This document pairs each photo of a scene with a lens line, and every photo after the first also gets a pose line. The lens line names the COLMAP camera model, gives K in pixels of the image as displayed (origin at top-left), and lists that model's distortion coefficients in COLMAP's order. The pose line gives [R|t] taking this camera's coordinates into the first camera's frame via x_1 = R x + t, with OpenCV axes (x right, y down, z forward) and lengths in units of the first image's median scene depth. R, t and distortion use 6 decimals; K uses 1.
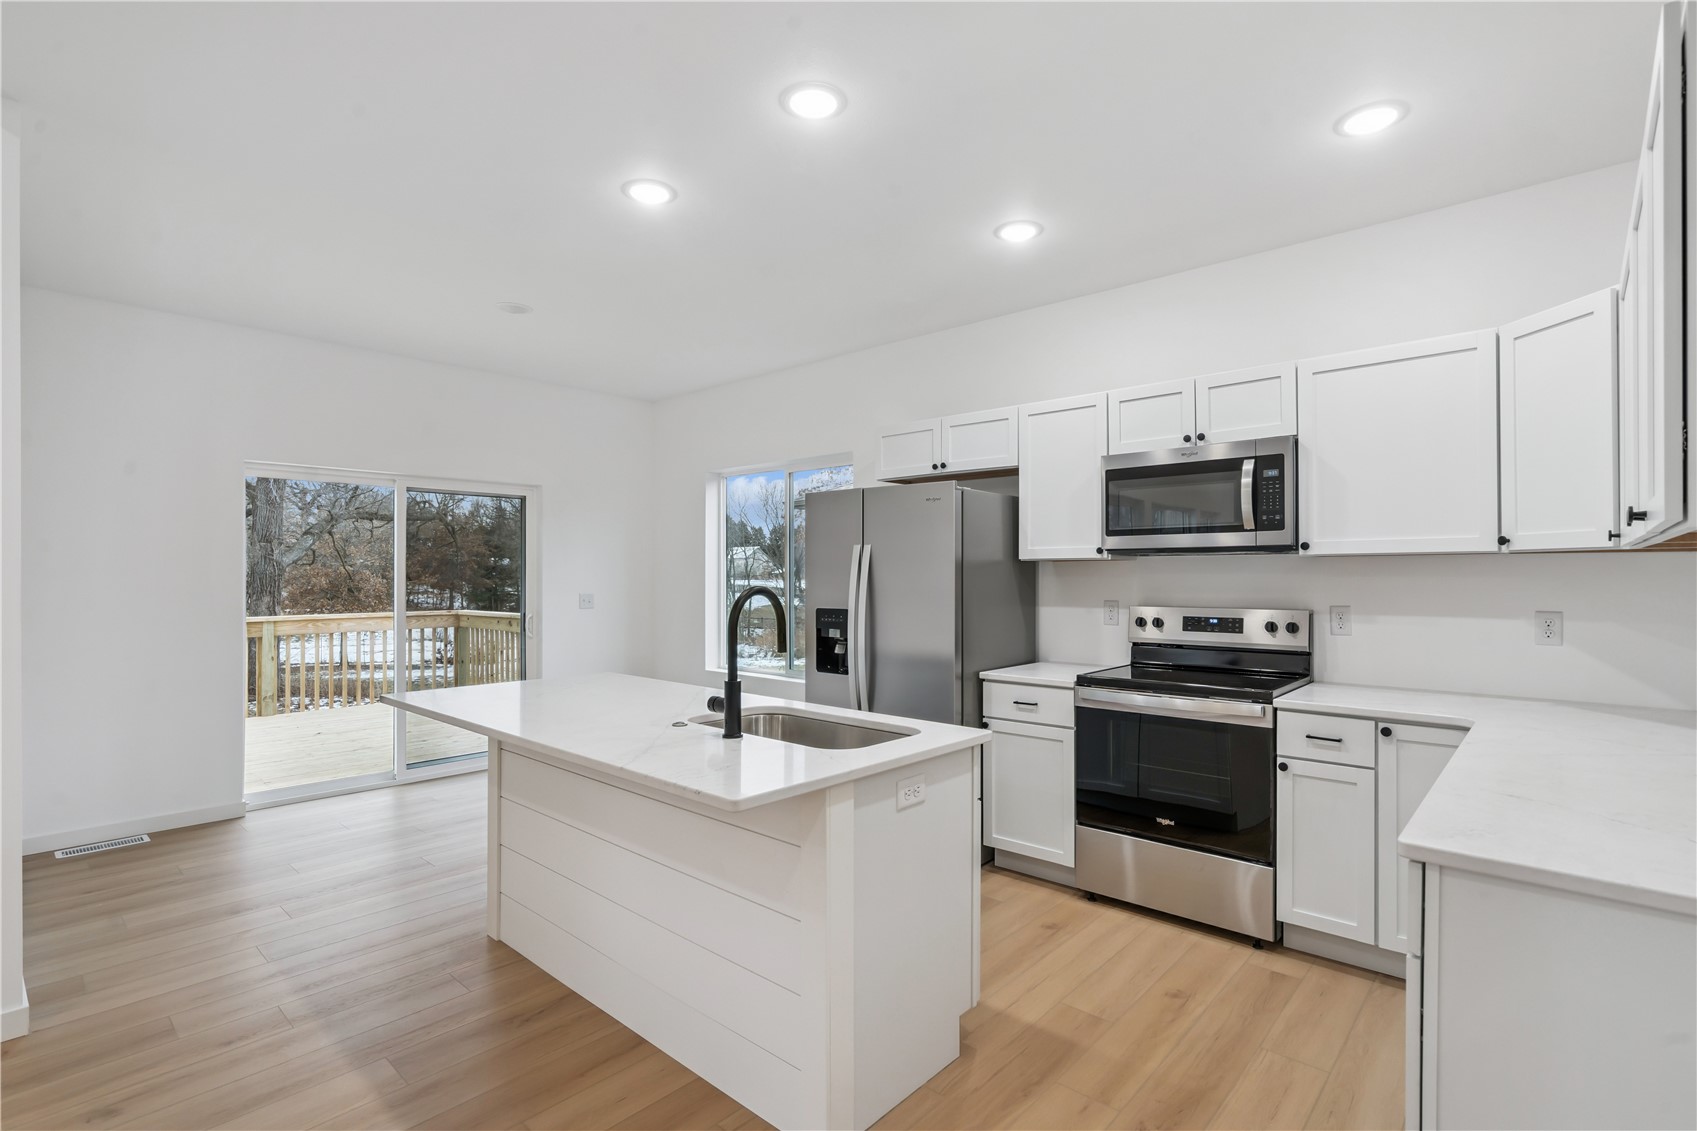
lens RADIAL K [[804.2, 0, 854.6], [0, 804.2, 568.8], [0, 0, 1]] dist [-0.014664, -0.000131]
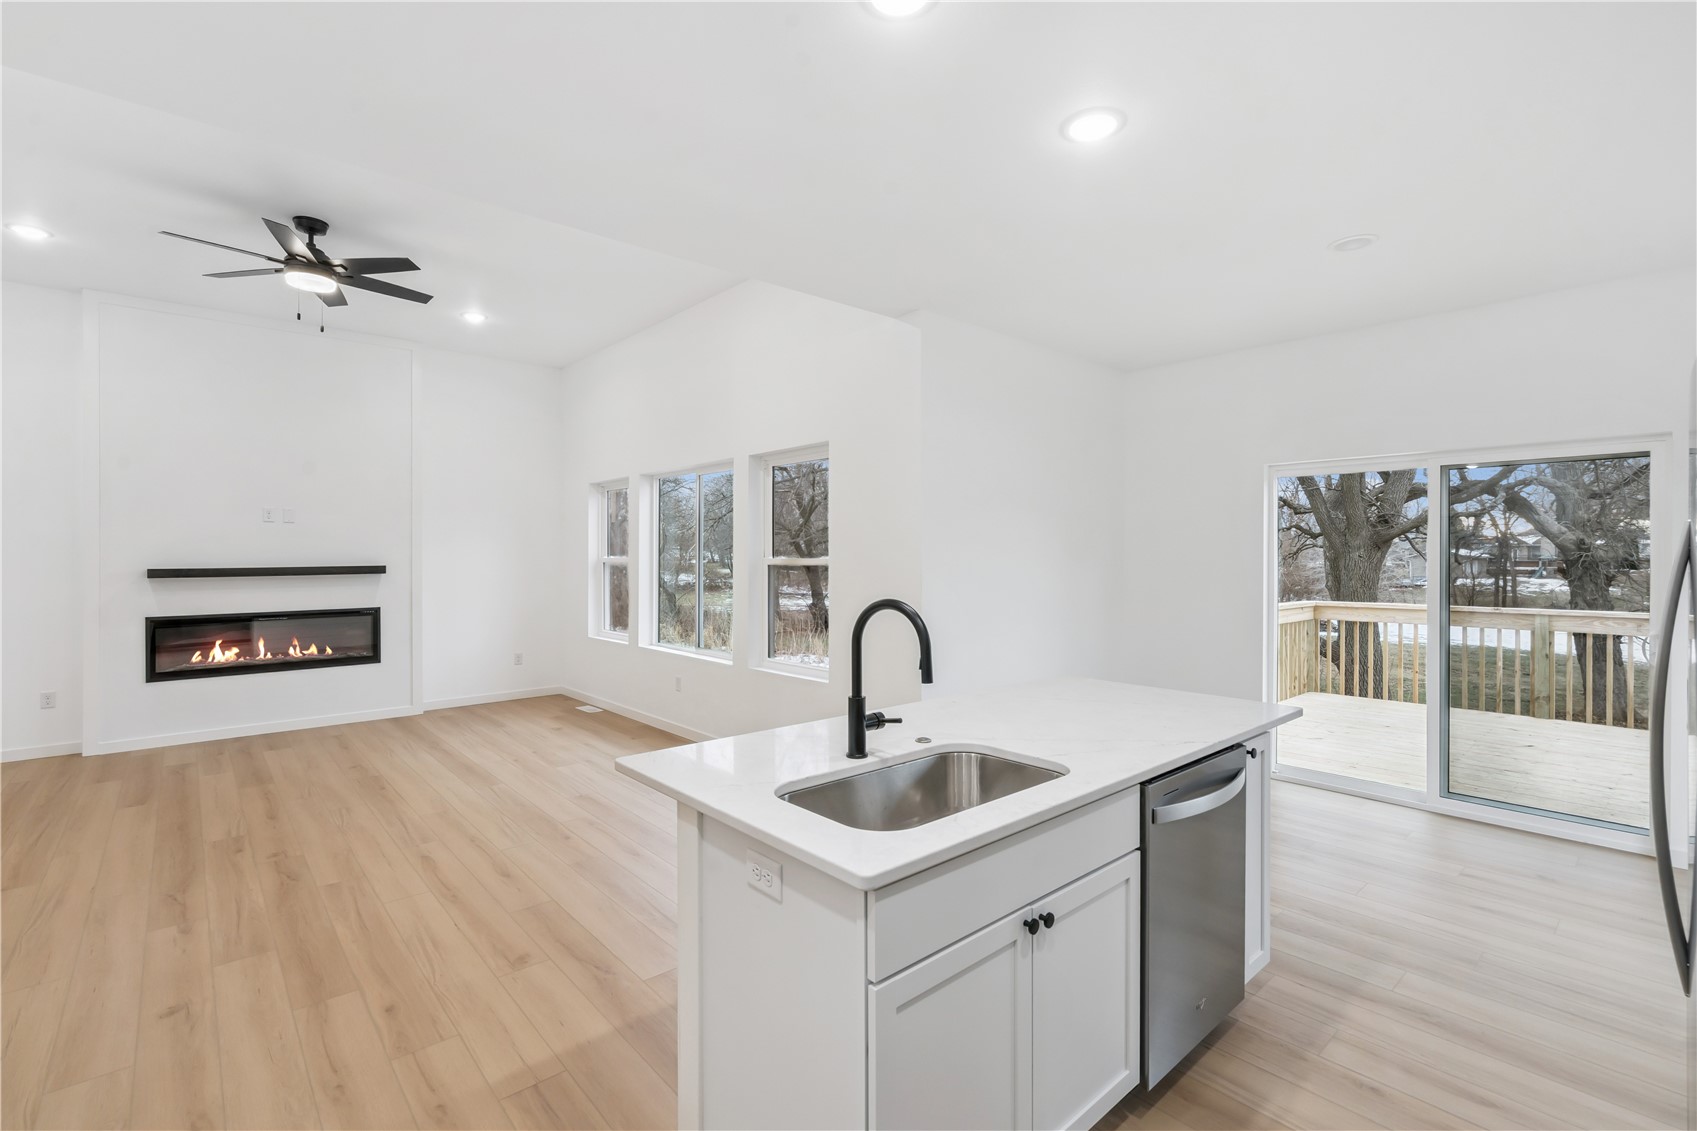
lens RADIAL K [[770.0, 0, 858.3], [0, 770.0, 560.3], [0, 0, 1]] dist [-0.002014, 0.001390]
pose [[-0.114133, 0.007545, -0.993437, 0.486382], [0.008238, 0.999944, 0.006648, -0.017017], [0.993431, -0.007426, -0.114189, 0.722431]]
